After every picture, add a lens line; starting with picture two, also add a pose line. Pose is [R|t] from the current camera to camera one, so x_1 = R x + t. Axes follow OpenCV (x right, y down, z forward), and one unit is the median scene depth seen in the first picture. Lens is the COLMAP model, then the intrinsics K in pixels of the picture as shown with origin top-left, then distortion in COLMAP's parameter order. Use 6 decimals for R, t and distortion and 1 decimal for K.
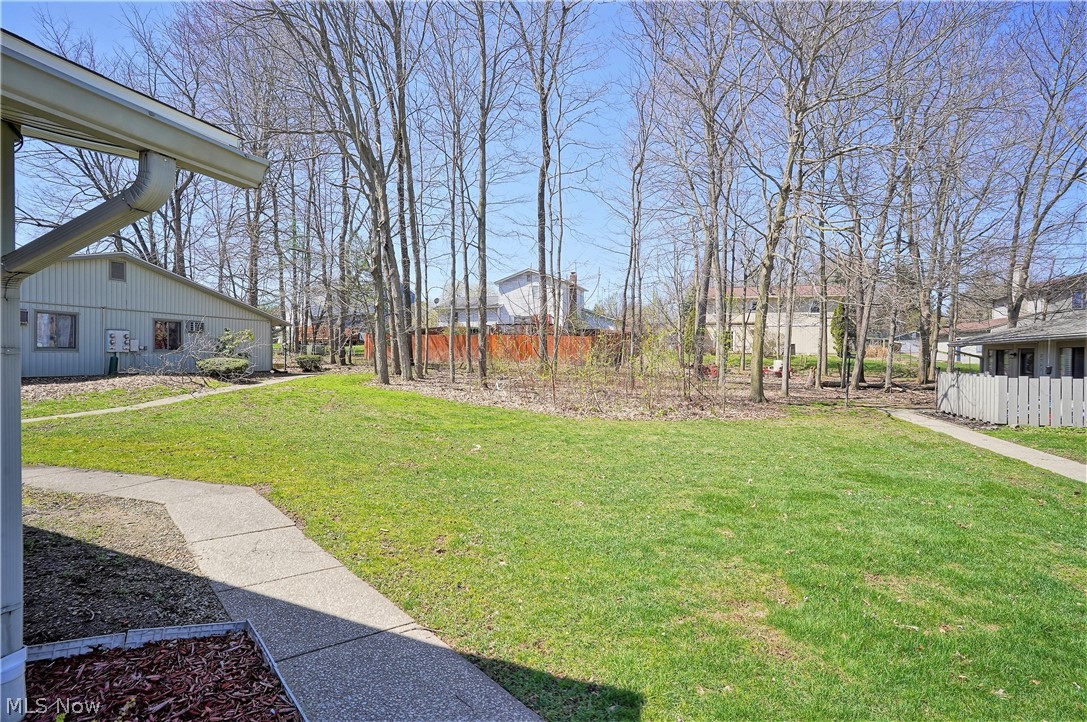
lens RADIAL K [[561.5, 0, 545.6], [0, 561.5, 355.9], [0, 0, 1]] dist [0.001140, 0.001156]
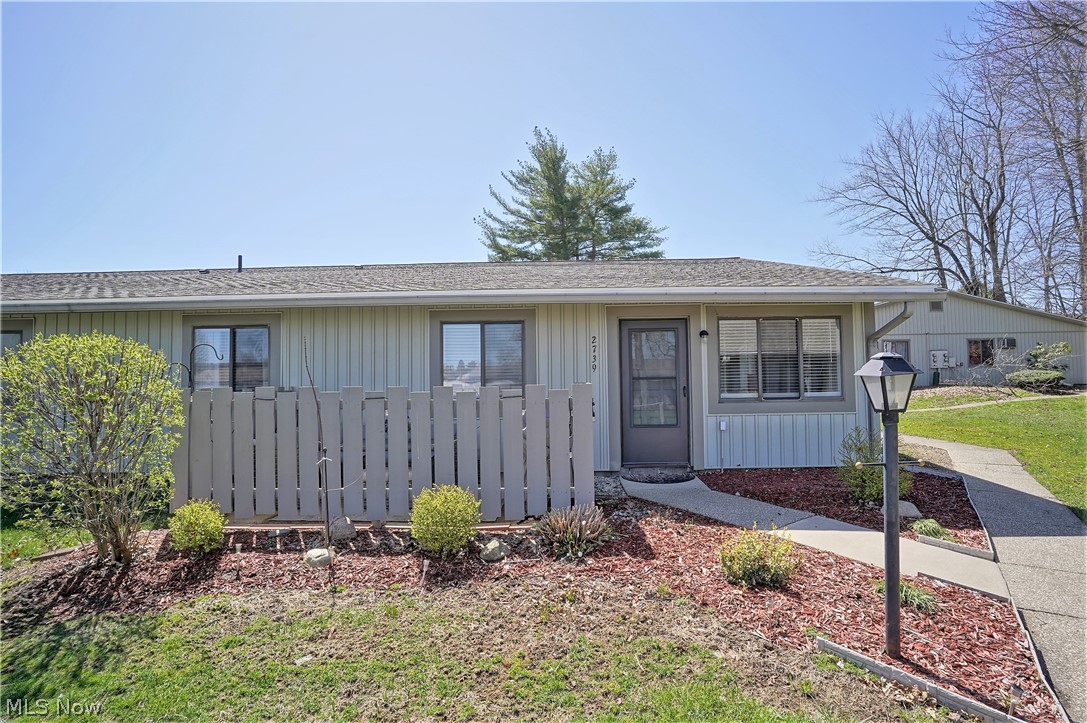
lens RADIAL K [[561.5, 0, 545.6], [0, 561.5, 356.4], [0, 0, 1]] dist [0.001140, 0.001156]
pose [[0.287593, -0.052852, -0.956293, 0.177469], [0.023810, 0.998562, -0.048028, 0.005858], [0.957457, -0.008957, 0.288438, -0.192618]]
